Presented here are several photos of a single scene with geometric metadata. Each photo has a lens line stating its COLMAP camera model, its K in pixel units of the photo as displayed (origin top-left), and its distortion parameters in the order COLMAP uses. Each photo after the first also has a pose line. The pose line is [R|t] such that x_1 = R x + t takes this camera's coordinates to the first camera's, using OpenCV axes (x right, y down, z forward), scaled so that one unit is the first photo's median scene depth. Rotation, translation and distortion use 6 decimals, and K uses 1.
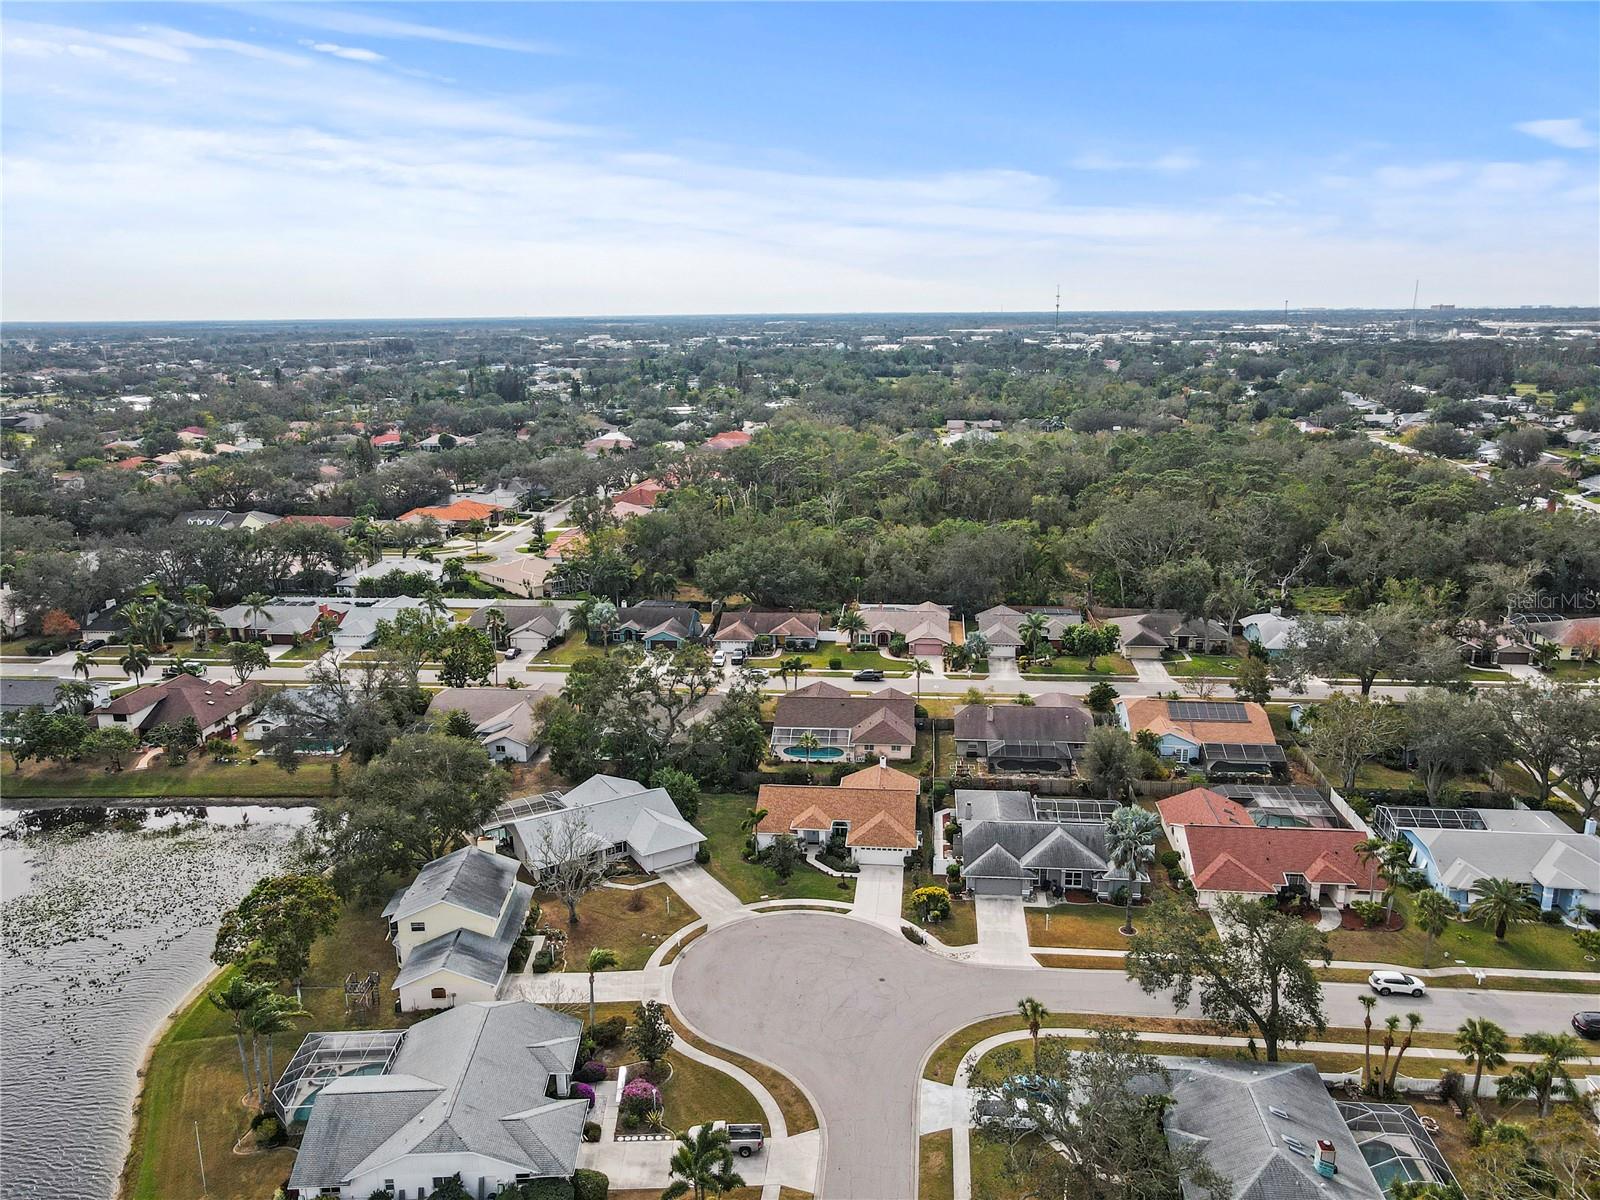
lens RADIAL K [[1179.2, 0, 800.0], [0, 1179.2, 600.0], [0, 0, 1]] dist [-0.004323, 0.032915]
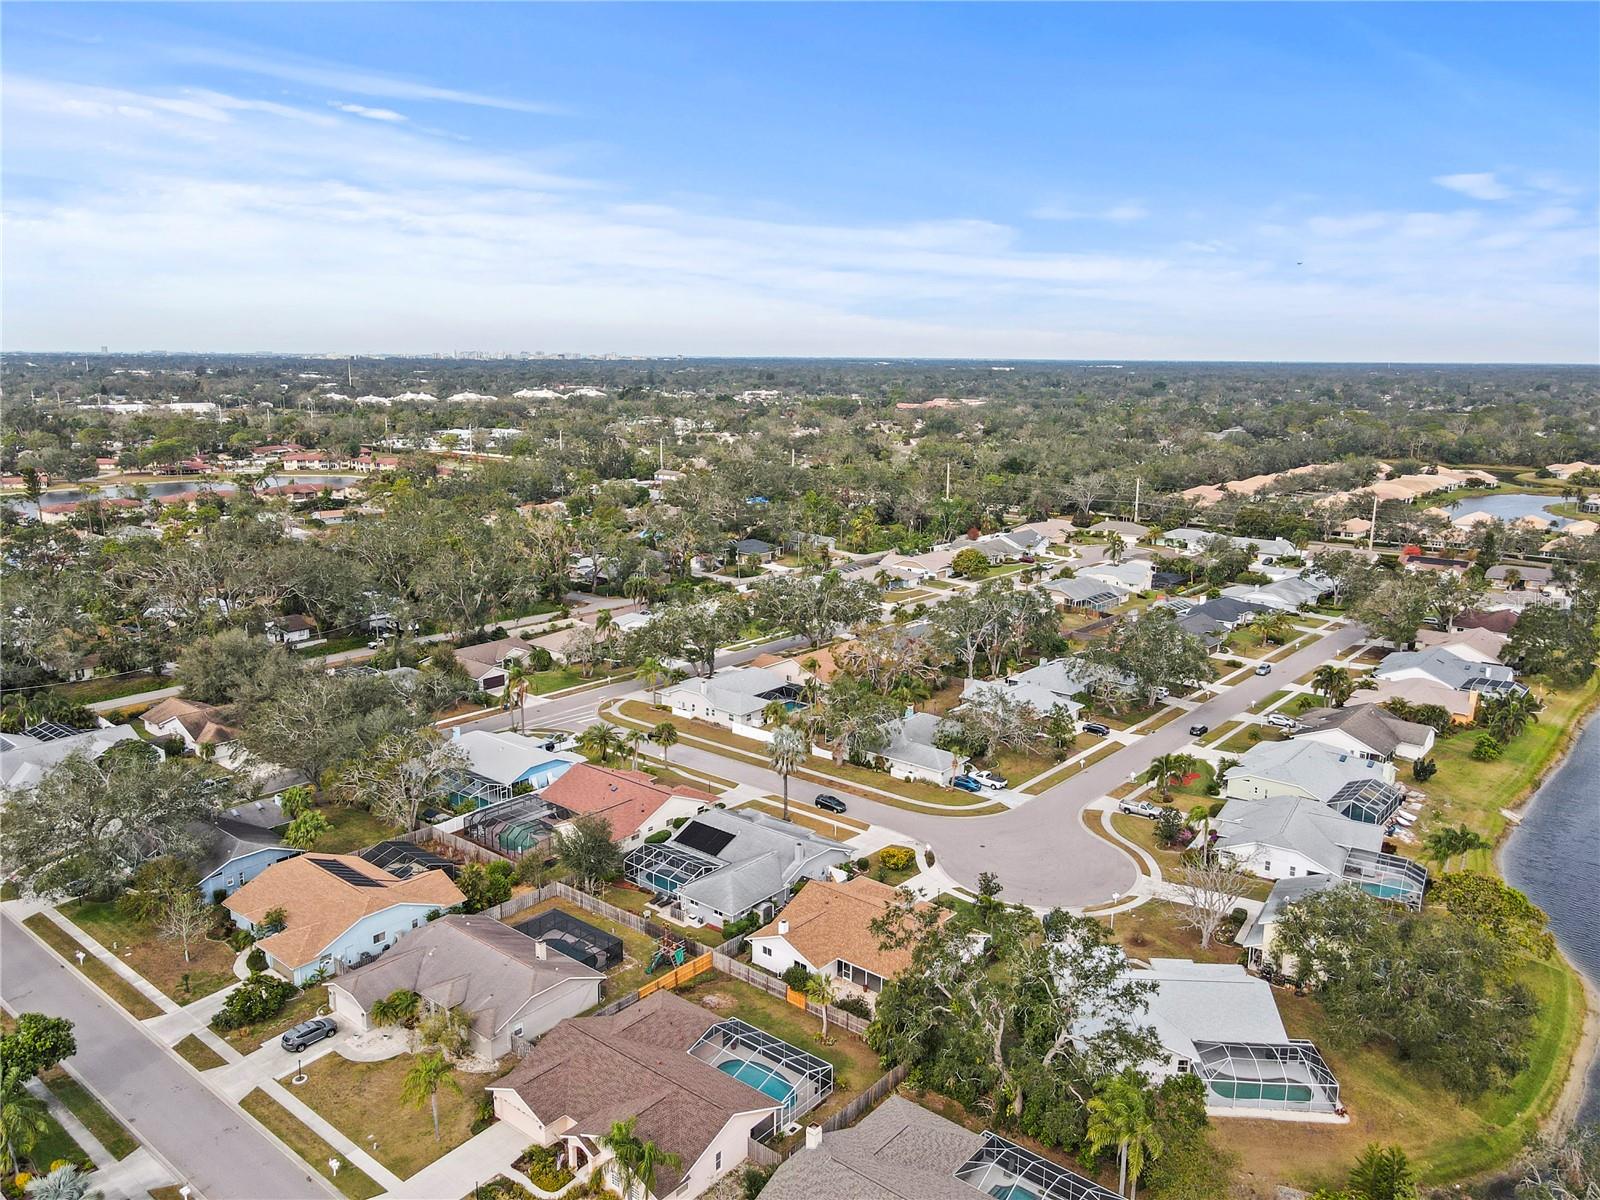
lens RADIAL K [[1179.2, 0, 800.0], [0, 1179.2, 600.0], [0, 0, 1]] dist [-0.004323, 0.032915]
pose [[-0.831277, -0.109172, 0.545033, -0.387078], [0.135057, 0.911473, 0.388558, -0.412363], [-0.539202, 0.396610, -0.742942, 1.665374]]
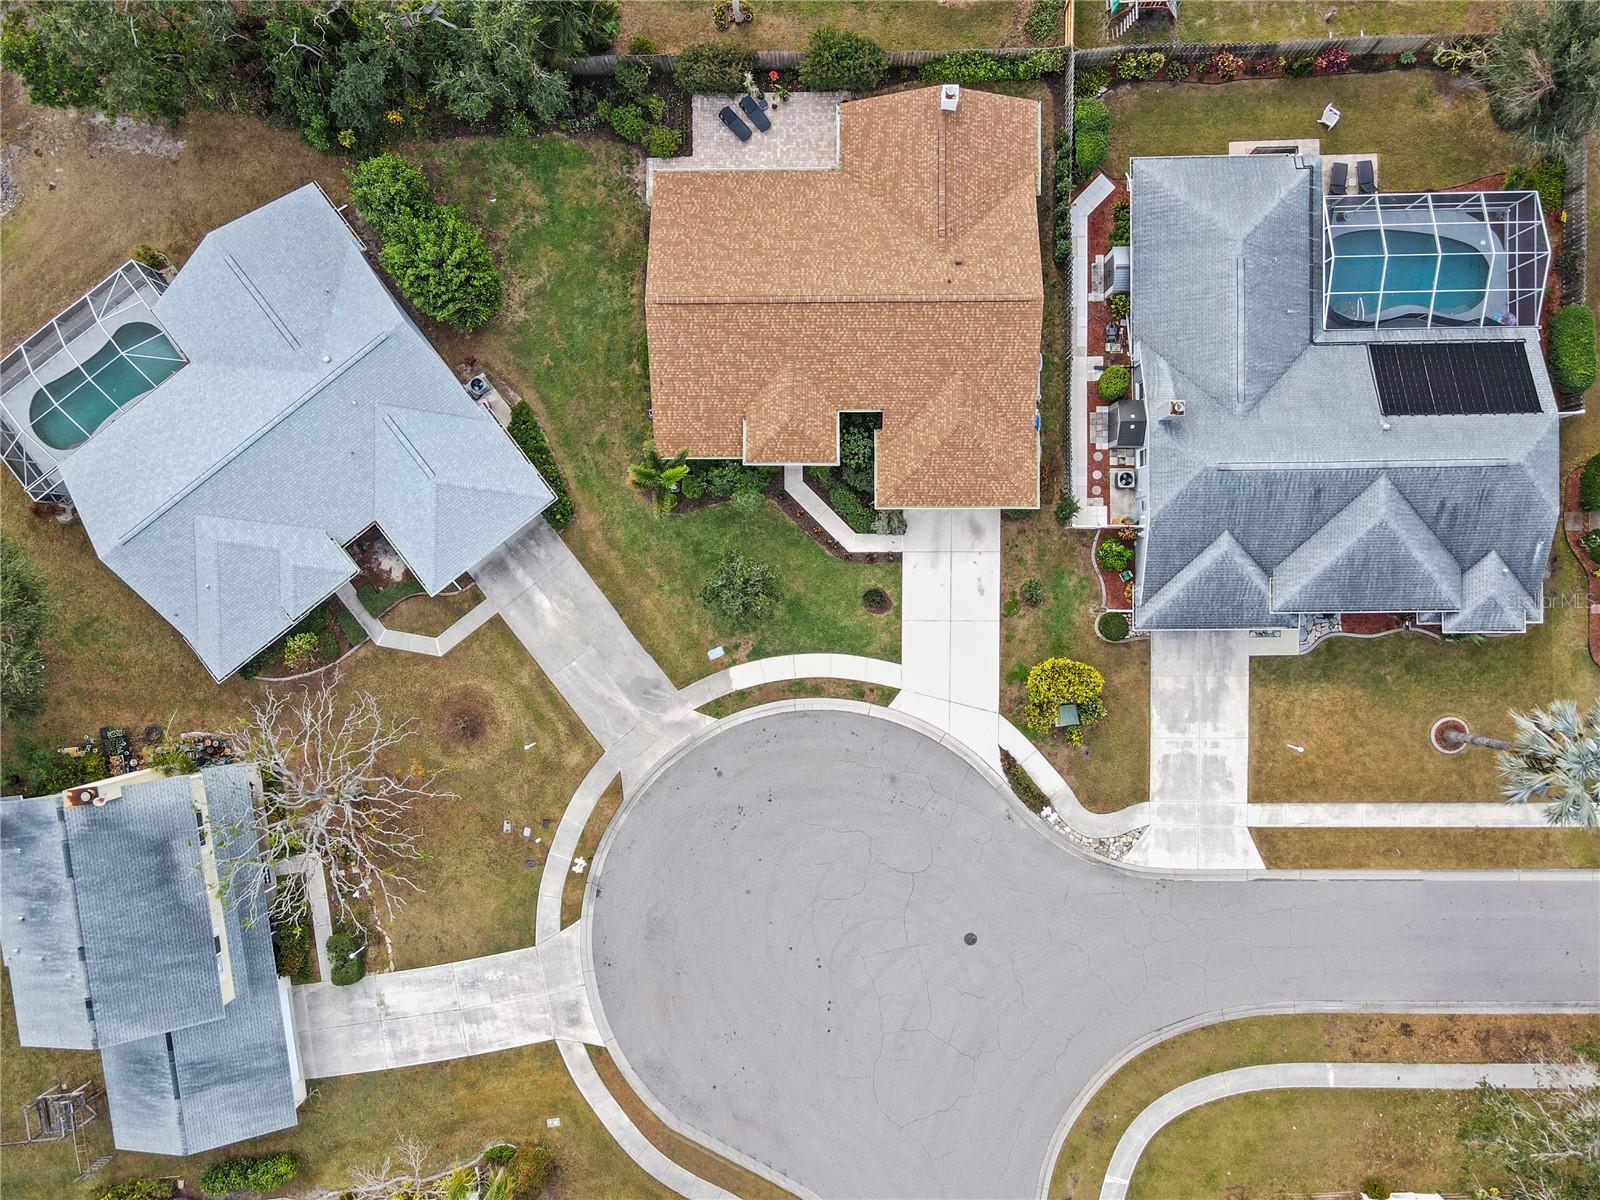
lens RADIAL K [[1179.2, 0, 800.0], [0, 1179.2, 600.0], [0, 0, 1]] dist [-0.004323, 0.032915]
pose [[0.993755, -0.109972, -0.018912, 0.014848], [0.043549, 0.226188, 0.973110, -0.210430], [-0.102737, -0.967856, 0.229565, 0.854306]]
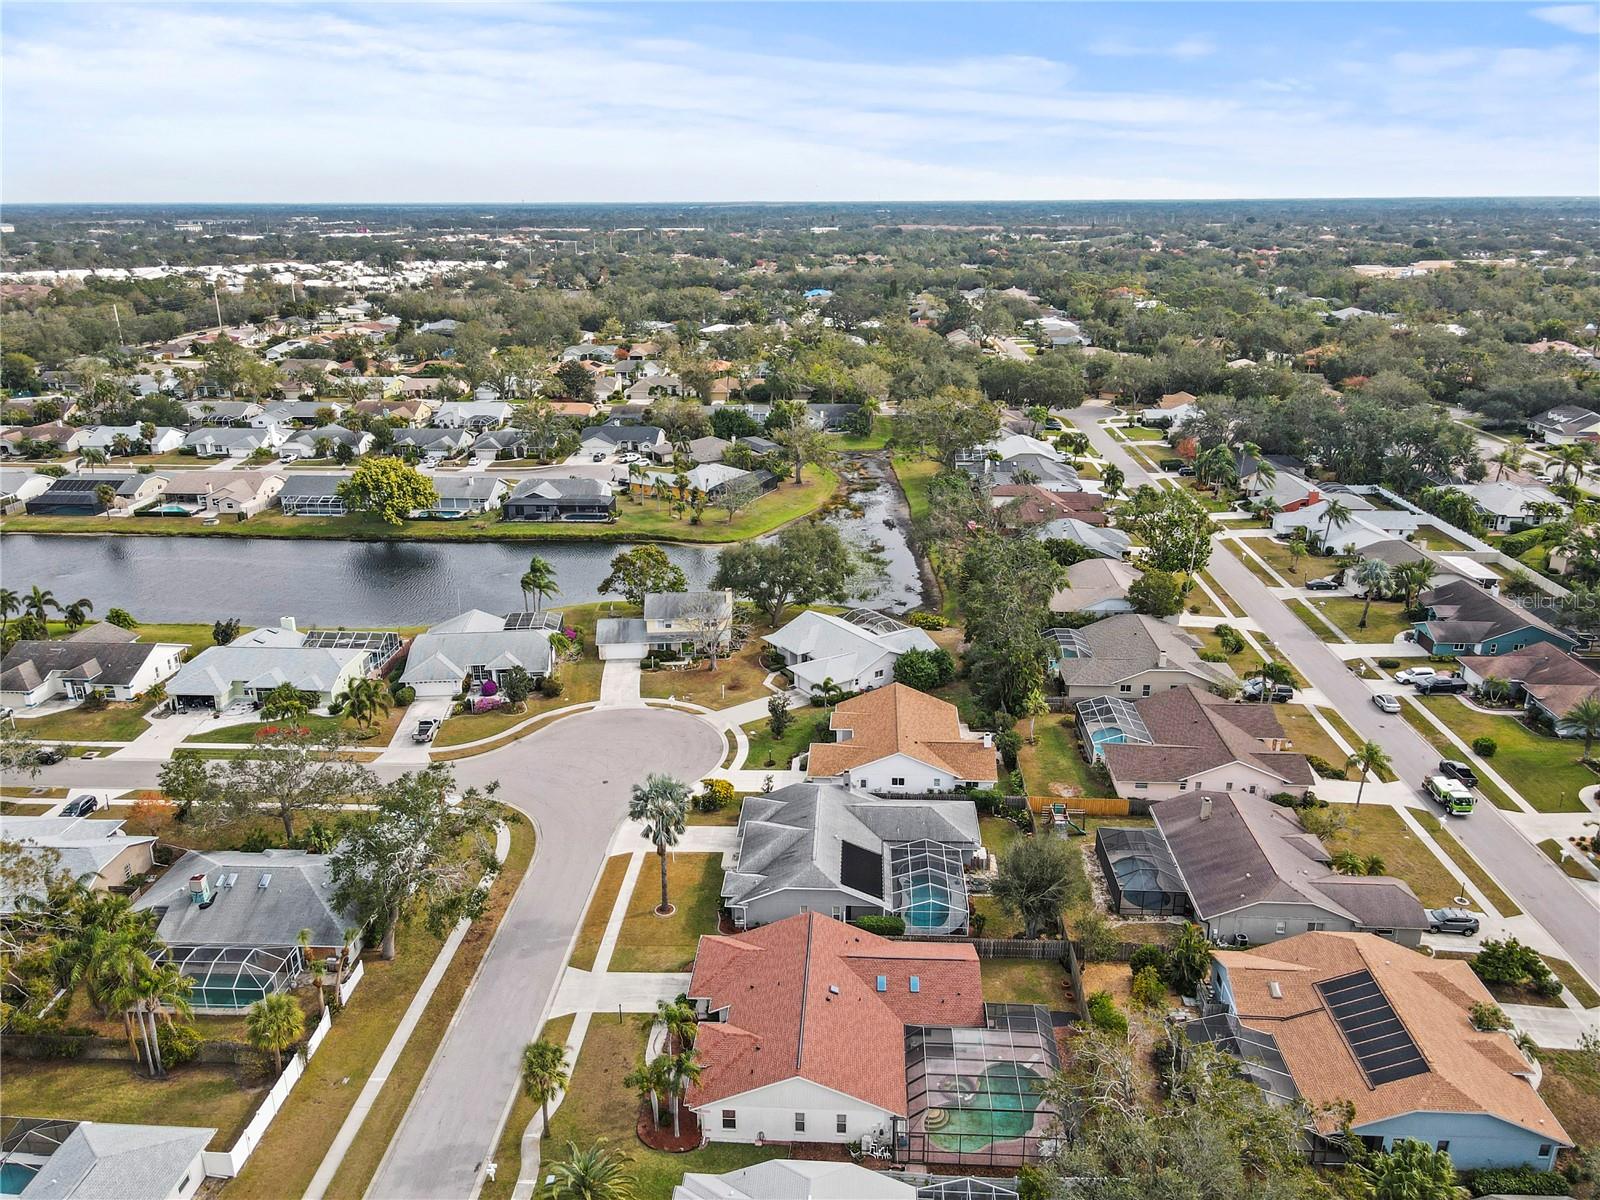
lens RADIAL K [[1179.2, 0, 800.0], [0, 1179.2, 600.0], [0, 0, 1]] dist [-0.004323, 0.032915]
pose [[0.048502, 0.334093, -0.941291, 0.914130], [-0.236840, 0.919371, 0.314109, -0.206950], [0.970337, 0.207701, 0.123718, 0.829695]]
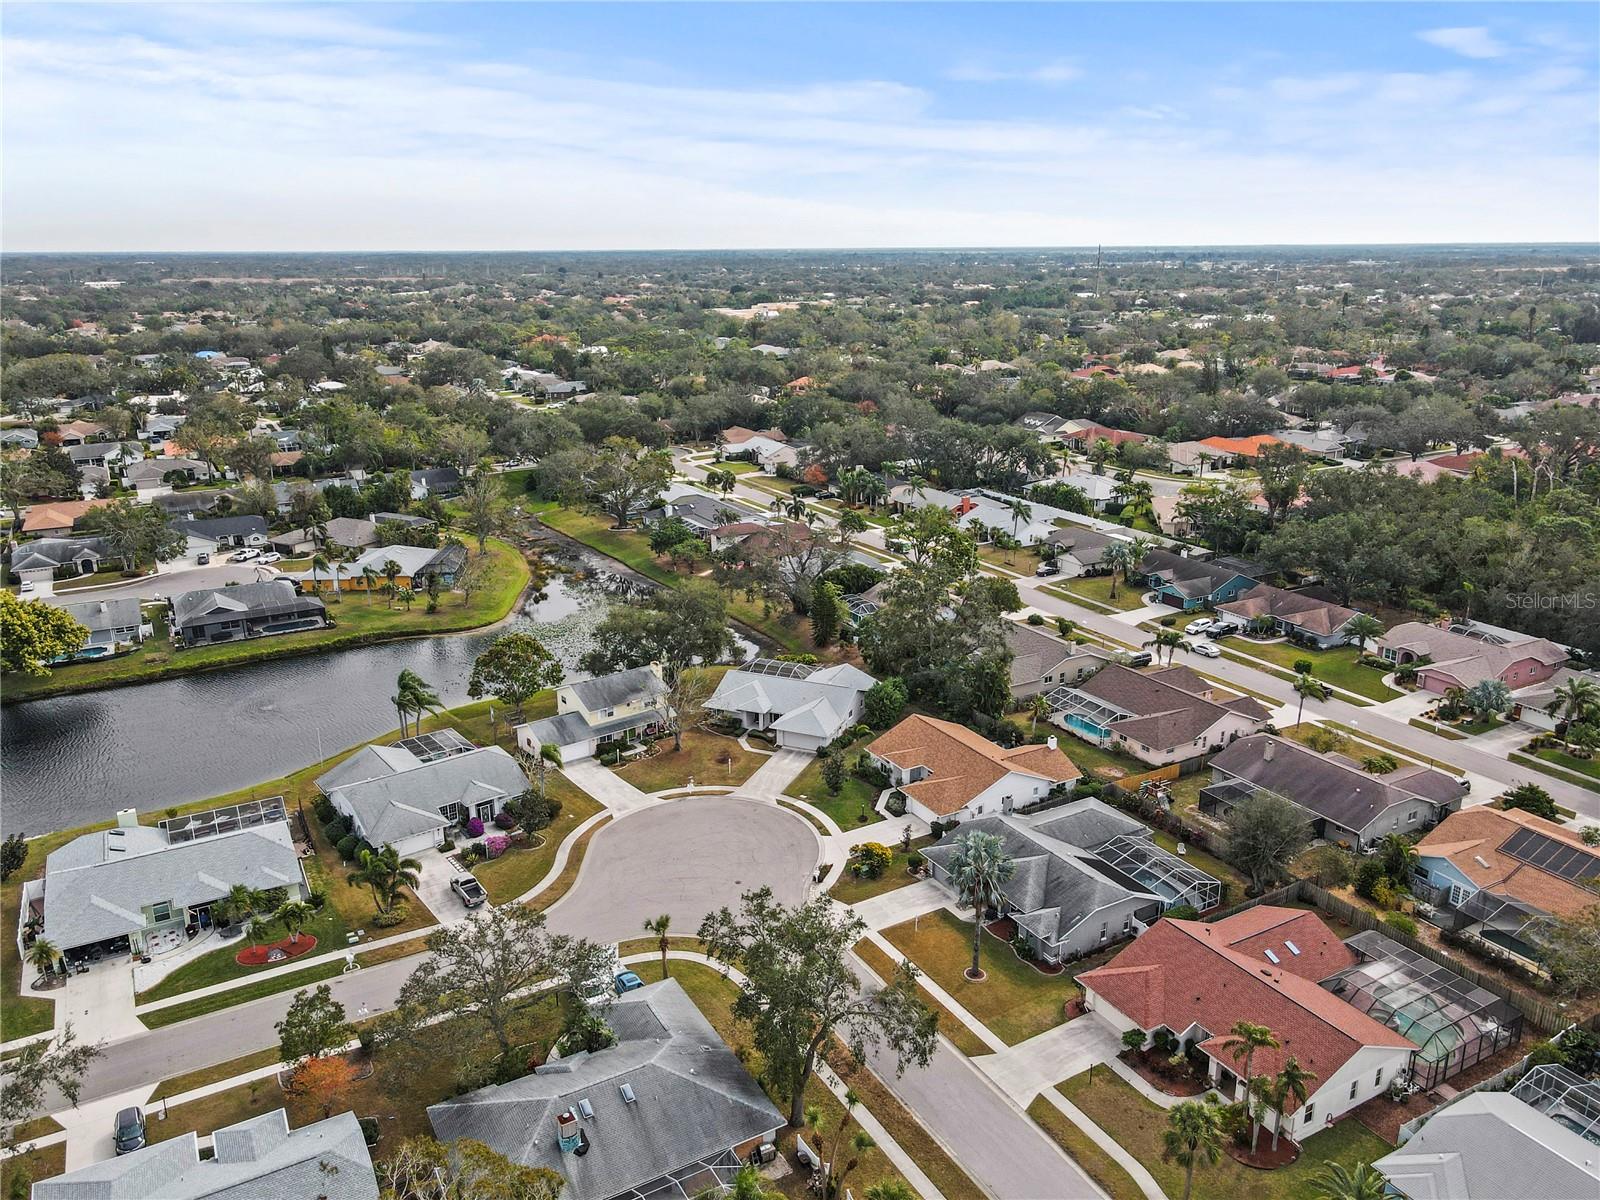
lens RADIAL K [[1179.2, 0, 800.0], [0, 1179.2, 600.0], [0, 0, 1]] dist [-0.004323, 0.032915]
pose [[0.580737, 0.243550, -0.776806, 0.706508], [-0.196519, 0.967921, 0.156553, -0.080139], [0.790015, 0.061741, 0.609970, 0.319964]]
